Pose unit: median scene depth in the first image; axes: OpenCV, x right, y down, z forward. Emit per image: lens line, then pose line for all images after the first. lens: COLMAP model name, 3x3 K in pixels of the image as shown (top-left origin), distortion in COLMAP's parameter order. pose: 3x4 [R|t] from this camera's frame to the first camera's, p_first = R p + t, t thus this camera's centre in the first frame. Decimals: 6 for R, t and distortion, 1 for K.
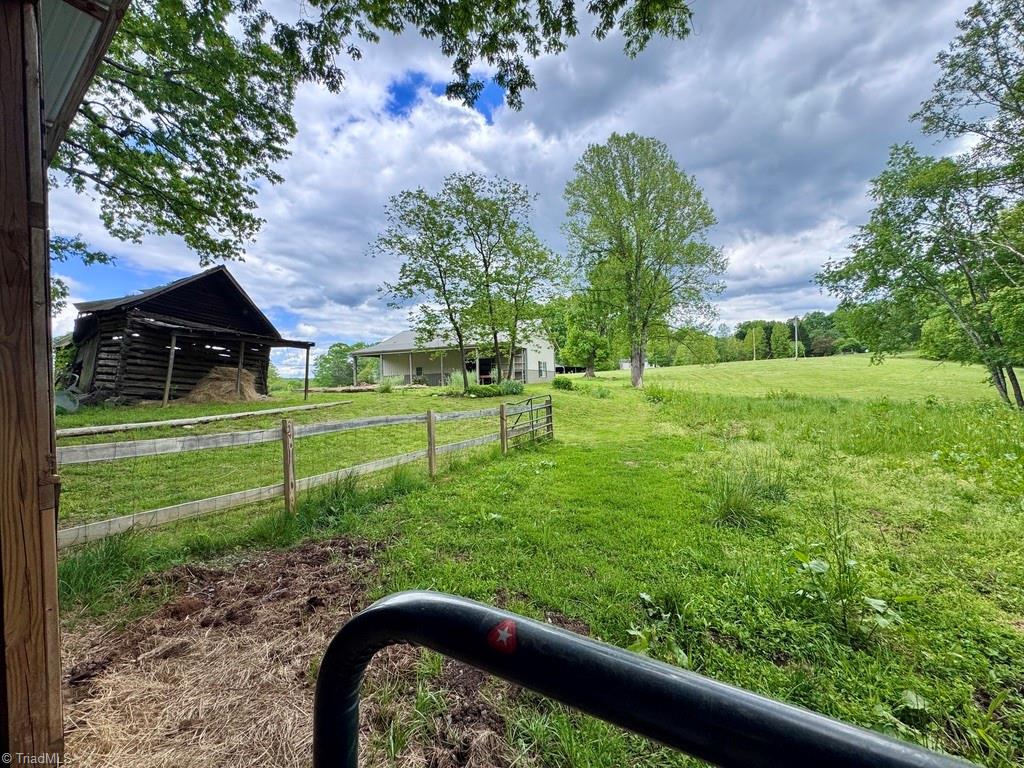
lens RADIAL K [[411.2, 0, 512.0], [0, 411.2, 384.0], [0, 0, 1]] dist [-0.001546, 0.000257]
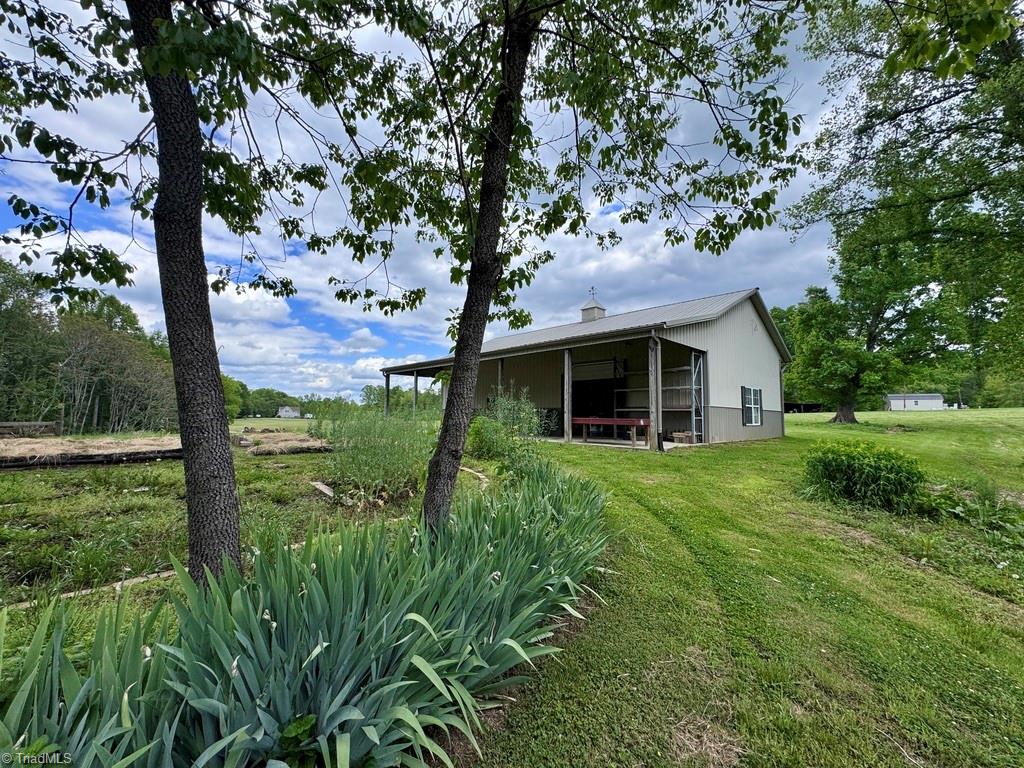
lens RADIAL K [[411.2, 0, 512.0], [0, 411.2, 384.0], [0, 0, 1]] dist [-0.001546, 0.000257]
pose [[0.901807, 0.003173, -0.432128, 0.020345], [-0.037751, 0.996728, -0.071465, -0.011835], [0.430488, 0.080761, 0.898976, 0.311964]]
